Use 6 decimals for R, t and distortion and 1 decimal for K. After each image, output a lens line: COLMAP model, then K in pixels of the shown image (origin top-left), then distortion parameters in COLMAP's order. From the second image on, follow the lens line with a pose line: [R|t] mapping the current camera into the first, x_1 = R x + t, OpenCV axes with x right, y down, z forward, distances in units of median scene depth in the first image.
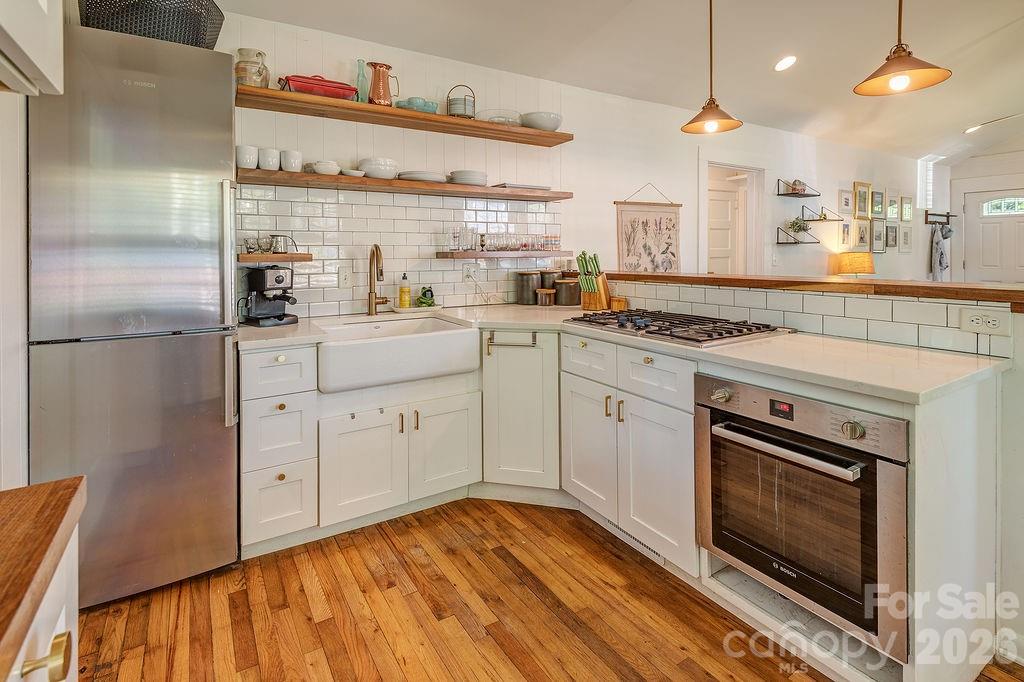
lens RADIAL K [[489.2, 0, 516.1], [0, 489.2, 255.7], [0, 0, 1]] dist [0.002788, 0.000153]
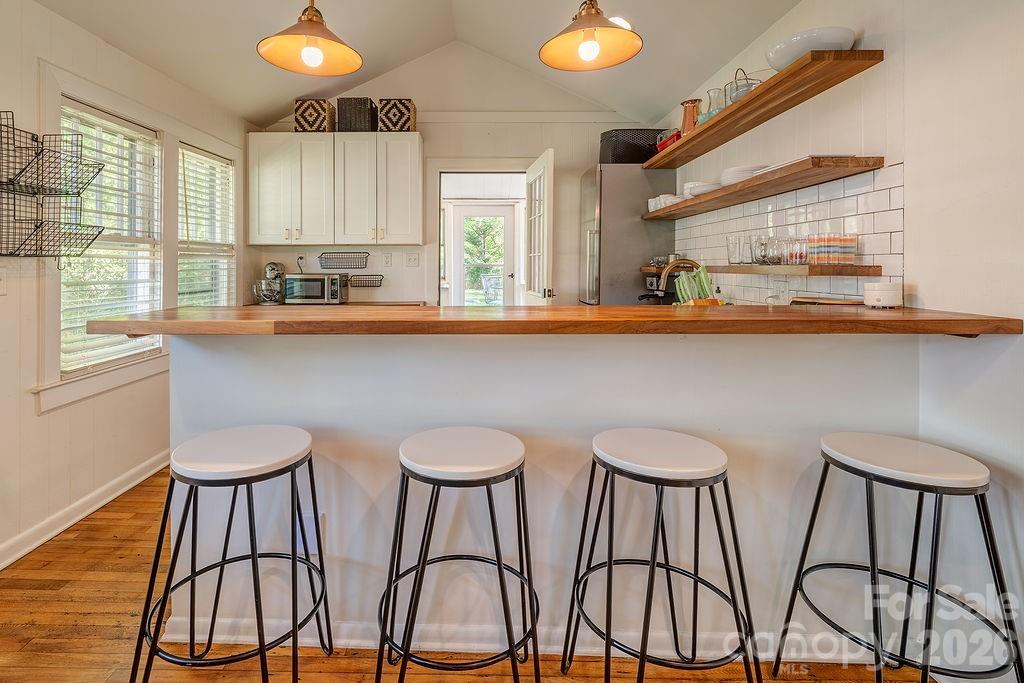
lens RADIAL K [[495.8, 0, 482.9], [0, 495.8, 262.5], [0, 0, 1]] dist [0.003032, -0.000631]
pose [[-0.532151, 0.003344, -0.846643, 0.841487], [0.007939, 0.999968, -0.001041, -0.015583], [0.846612, -0.007276, -0.532161, 1.054146]]
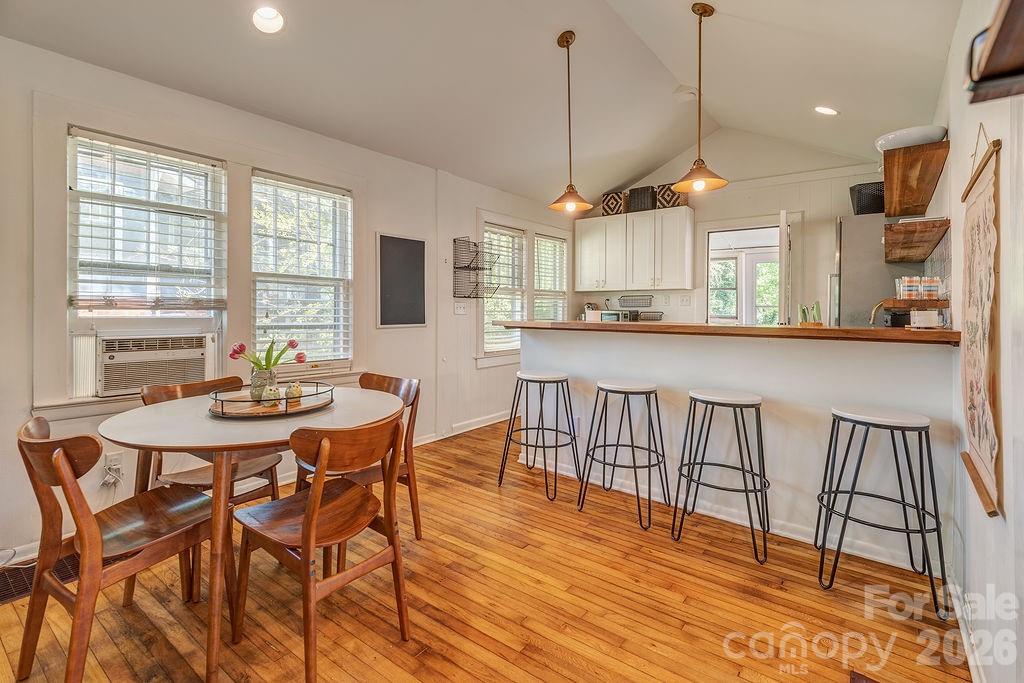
lens RADIAL K [[476.4, 0, 511.3], [0, 476.4, 314.9], [0, 0, 1]] dist [-0.000167, -0.000521]
pose [[-0.934741, 0.006344, -0.355273, 1.016085], [0.003624, 0.999959, 0.008322, 0.011435], [0.355311, 0.006492, -0.934725, 1.599448]]
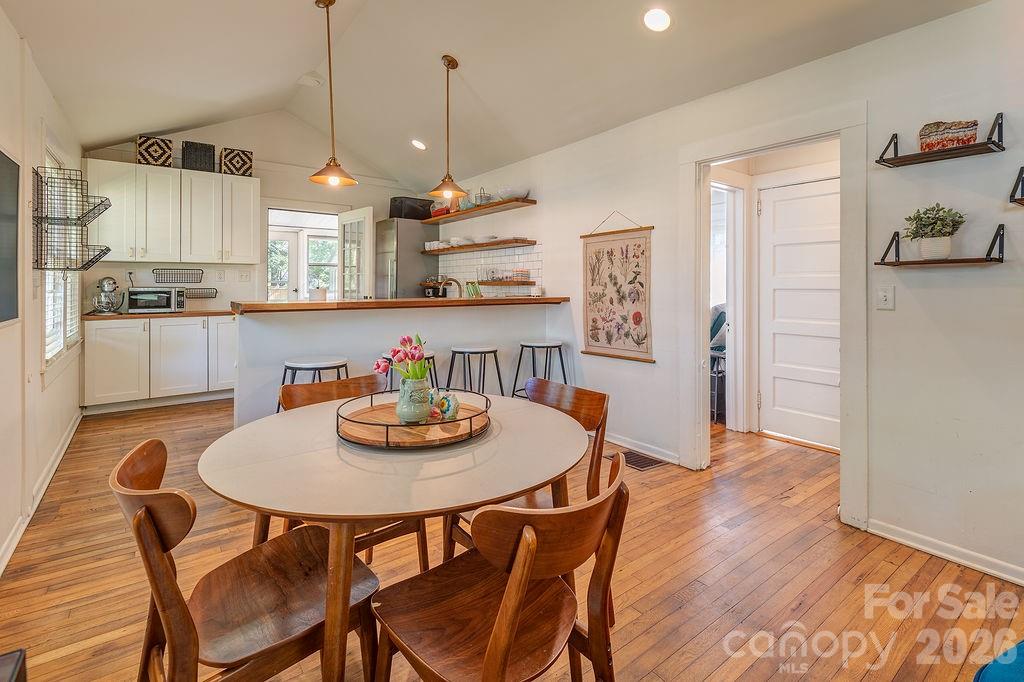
lens RADIAL K [[481.9, 0, 529.2], [0, 481.9, 280.2], [0, 0, 1]] dist [-0.000073, -0.009443]
pose [[0.114854, 0.000091, -0.993382, 1.590436], [-0.001502, 0.999999, -0.000082, -0.013586], [0.993381, 0.001501, 0.114854, 0.947311]]
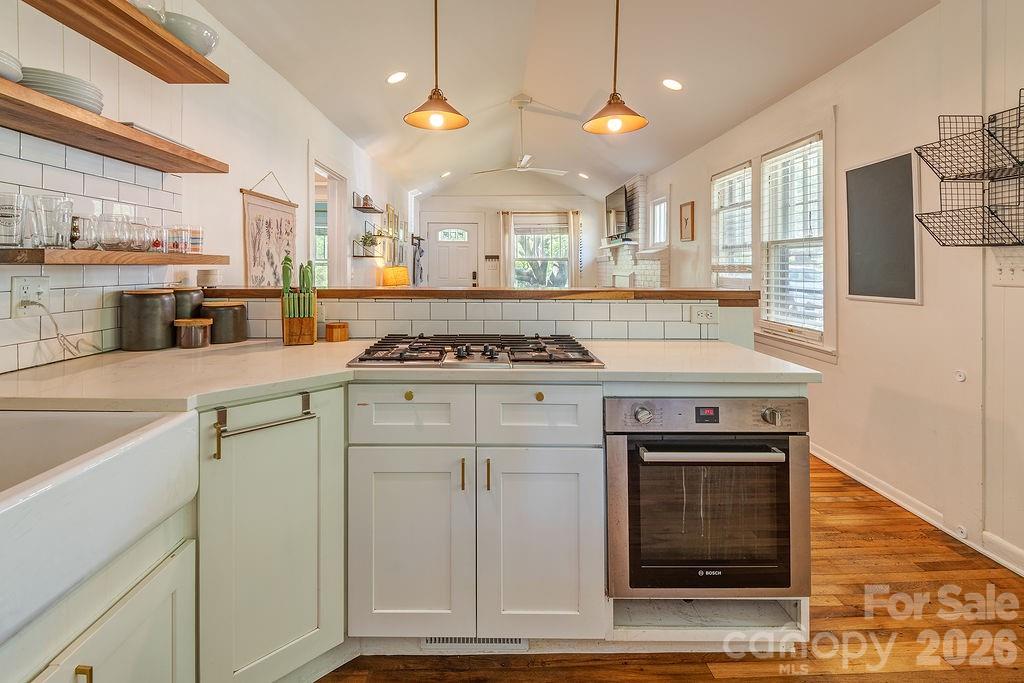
lens RADIAL K [[486.4, 0, 487.7], [0, 486.4, 270.9], [0, 0, 1]] dist [0.001431, 0.000087]
pose [[0.527404, 0.005718, 0.849595, -0.264323], [-0.006880, 0.999973, -0.002459, 0.009392], [-0.849587, -0.004548, 0.527429, 0.401155]]
